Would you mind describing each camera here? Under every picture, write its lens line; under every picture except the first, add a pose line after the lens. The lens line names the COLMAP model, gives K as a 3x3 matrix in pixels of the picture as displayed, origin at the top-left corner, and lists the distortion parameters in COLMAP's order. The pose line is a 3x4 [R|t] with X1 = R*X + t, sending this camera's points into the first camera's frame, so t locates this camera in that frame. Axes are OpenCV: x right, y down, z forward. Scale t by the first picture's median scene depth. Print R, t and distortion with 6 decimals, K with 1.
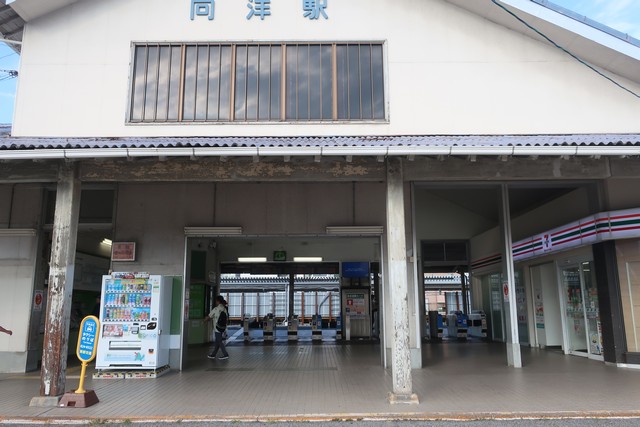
lens RADIAL K [[502.8, 0, 319.2], [0, 502.8, 213.8], [0, 0, 1]] dist [-0.003909, 0.000015]
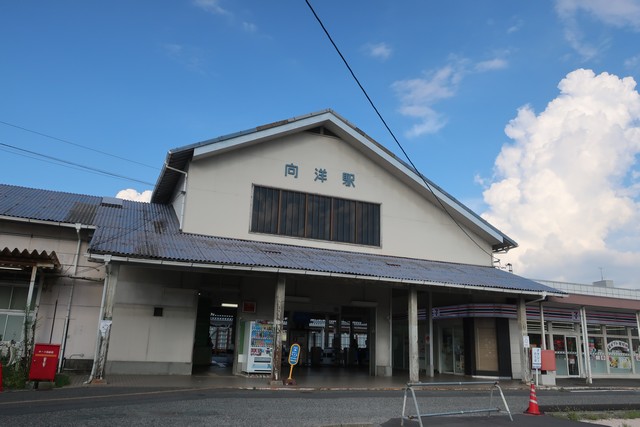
lens RADIAL K [[502.8, 0, 319.2], [0, 502.8, 213.8], [0, 0, 1]] dist [-0.003909, 0.000015]
pose [[0.924339, 0.133190, 0.357573, -0.785017], [-0.108394, 0.990151, -0.088614, -0.112921], [-0.365853, 0.043151, 0.929672, -0.709657]]
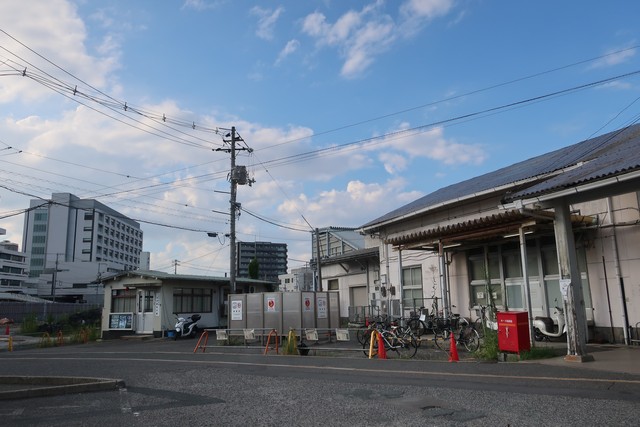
lens RADIAL K [[502.8, 0, 319.2], [0, 502.8, 213.8], [0, 0, 1]] dist [-0.003909, 0.000015]
pose [[0.428229, -0.165081, -0.888464, -0.124451], [0.187999, 0.977936, -0.091093, -0.026973], [0.883898, -0.128022, 0.449816, -0.174572]]
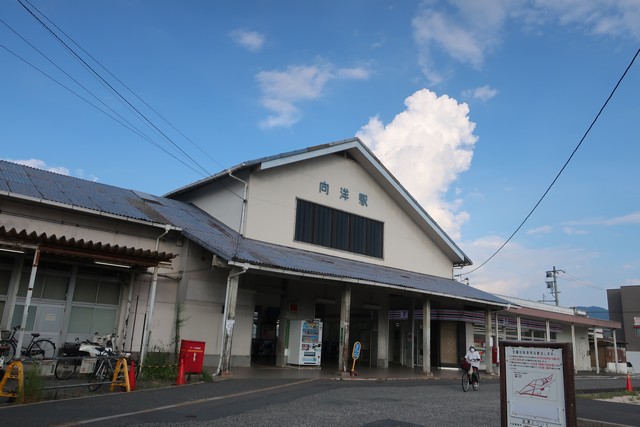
lens RADIAL K [[501.8, 0, 321.5], [0, 501.8, 208.8], [0, 0, 1]] dist [-0.008725, -0.004311]
pose [[0.753282, 0.213824, 0.621970, -1.536023], [-0.178812, 0.976637, -0.119189, -0.085156], [-0.632924, -0.021433, 0.773917, -0.582656]]
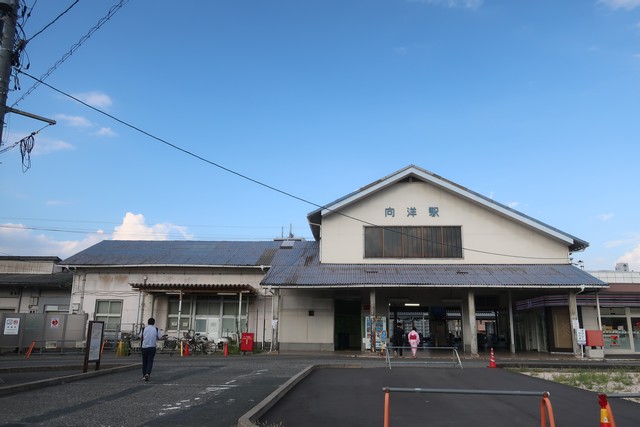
lens RADIAL K [[502.8, 0, 319.2], [0, 502.8, 213.8], [0, 0, 1]] dist [-0.003909, 0.000015]
pose [[0.997425, 0.002958, -0.071652, -0.423876], [-0.006459, 0.998793, -0.048683, -0.280745], [0.071422, 0.049021, 0.996241, -1.666755]]
